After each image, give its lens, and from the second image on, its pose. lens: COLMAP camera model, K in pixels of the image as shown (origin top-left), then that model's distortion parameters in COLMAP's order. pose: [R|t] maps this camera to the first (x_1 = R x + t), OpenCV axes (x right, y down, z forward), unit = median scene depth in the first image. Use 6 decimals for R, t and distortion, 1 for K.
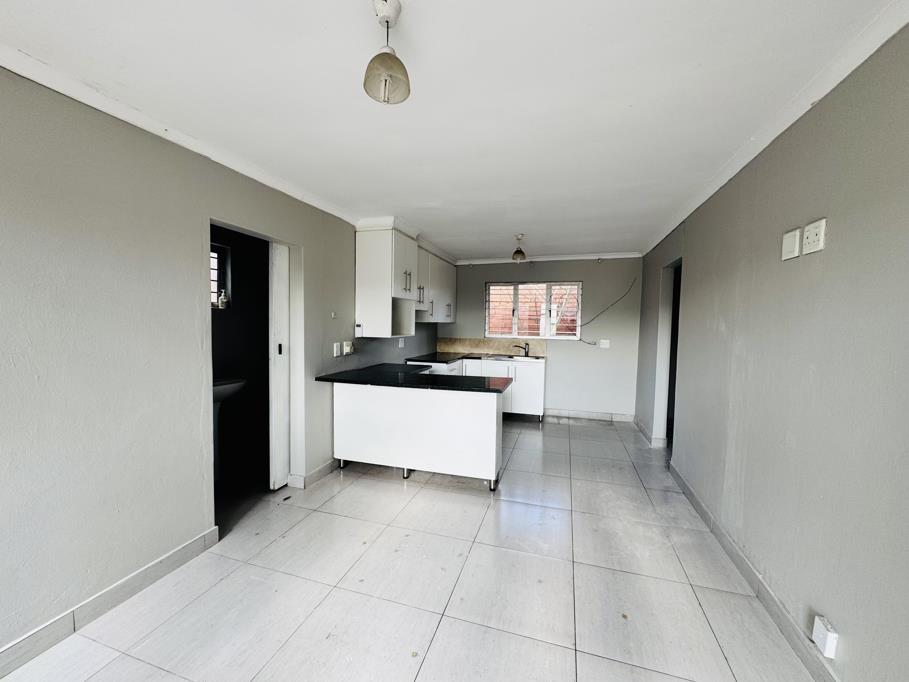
lens RADIAL K [[363.3, 0, 453.5], [0, 363.3, 342.7], [0, 0, 1]] dist [0.001645, 0.000097]
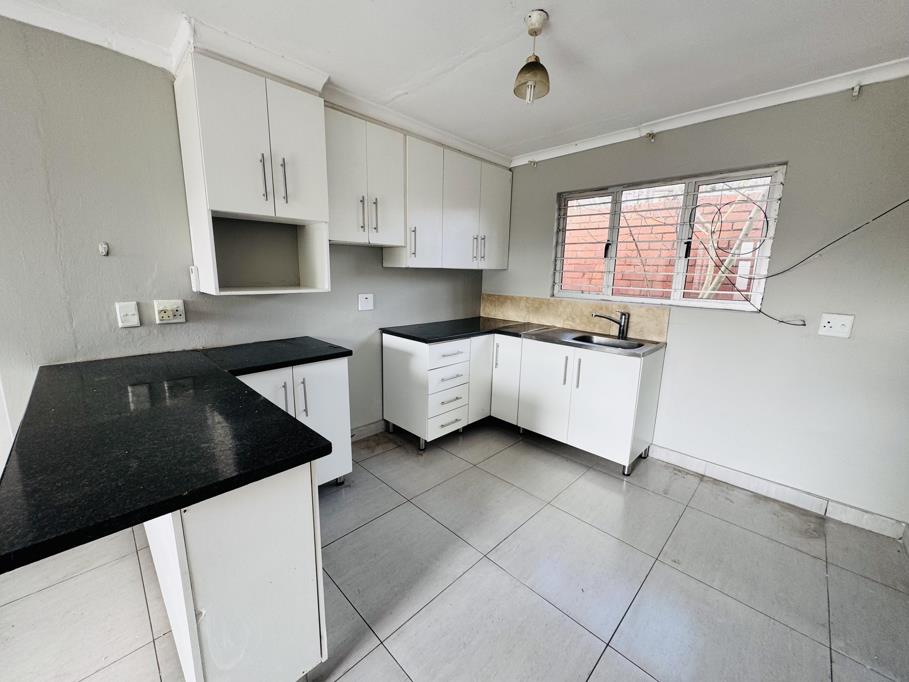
lens RADIAL K [[363.3, 0, 455.3], [0, 363.3, 339.7], [0, 0, 1]] dist [0.001645, 0.000097]
pose [[0.889544, 0.091553, -0.447581, 0.215572], [-0.032459, 0.989904, 0.137976, -0.021270], [0.455694, -0.108208, 0.883535, 0.438498]]
